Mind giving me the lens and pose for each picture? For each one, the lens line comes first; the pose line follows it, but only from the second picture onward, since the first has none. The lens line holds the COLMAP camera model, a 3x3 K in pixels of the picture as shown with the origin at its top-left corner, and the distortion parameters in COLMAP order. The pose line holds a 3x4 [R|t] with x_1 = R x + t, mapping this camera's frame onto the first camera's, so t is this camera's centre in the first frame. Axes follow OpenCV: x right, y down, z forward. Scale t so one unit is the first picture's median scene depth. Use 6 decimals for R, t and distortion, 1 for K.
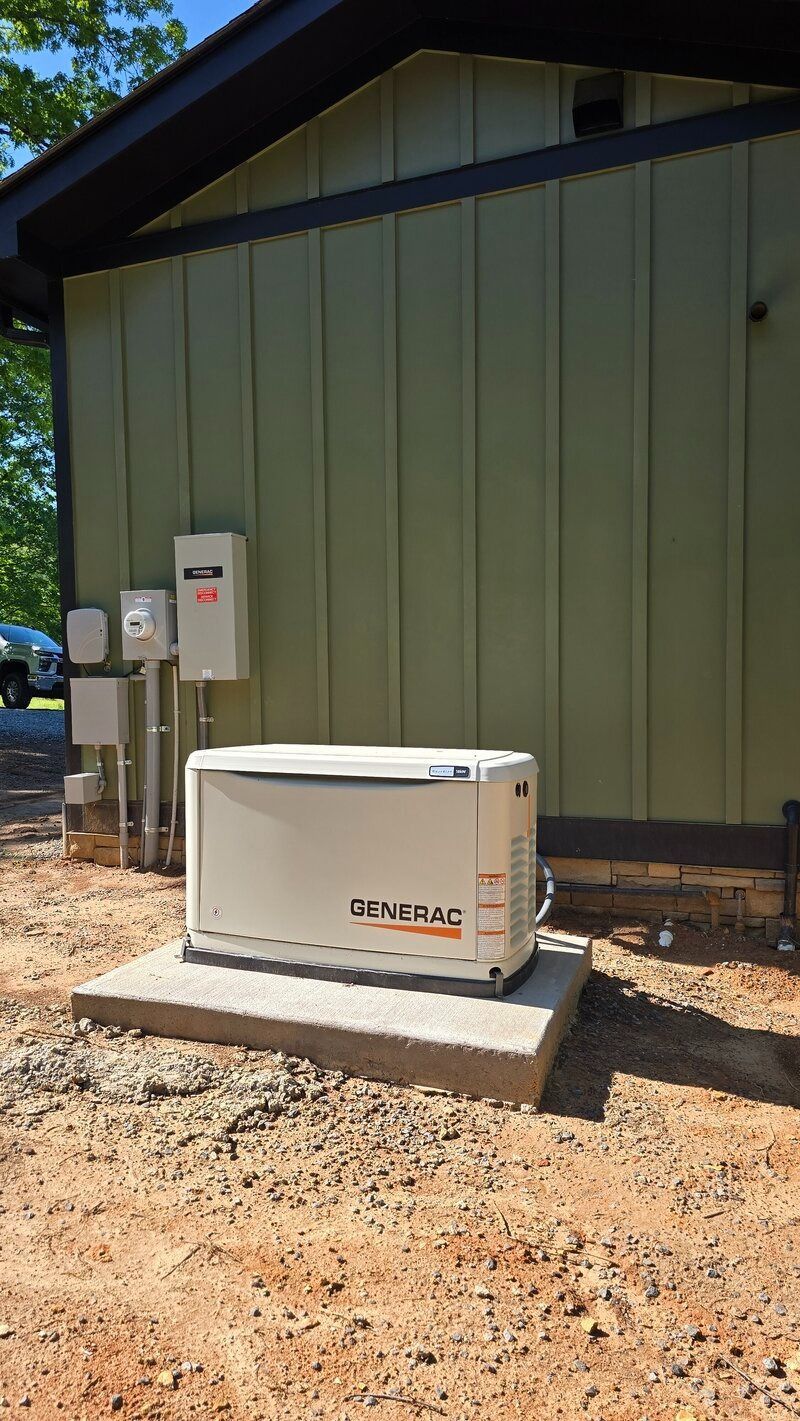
lens RADIAL K [[956.6, 0, 379.0], [0, 956.6, 714.4], [0, 0, 1]] dist [0.090326, -0.099784]
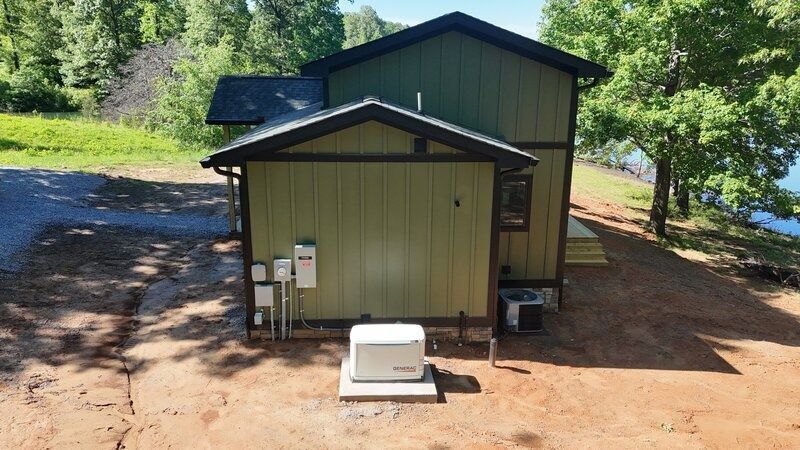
lens RADIAL K [[538.6, 0, 406.5], [0, 538.6, 224.1], [0, 0, 1]] dist [0.090326, -0.099784]
pose [[0.916276, -0.074571, 0.393545, -0.581360], [-0.000207, 0.982429, 0.186637, -0.603937], [-0.400548, -0.171093, 0.900160, -0.806703]]
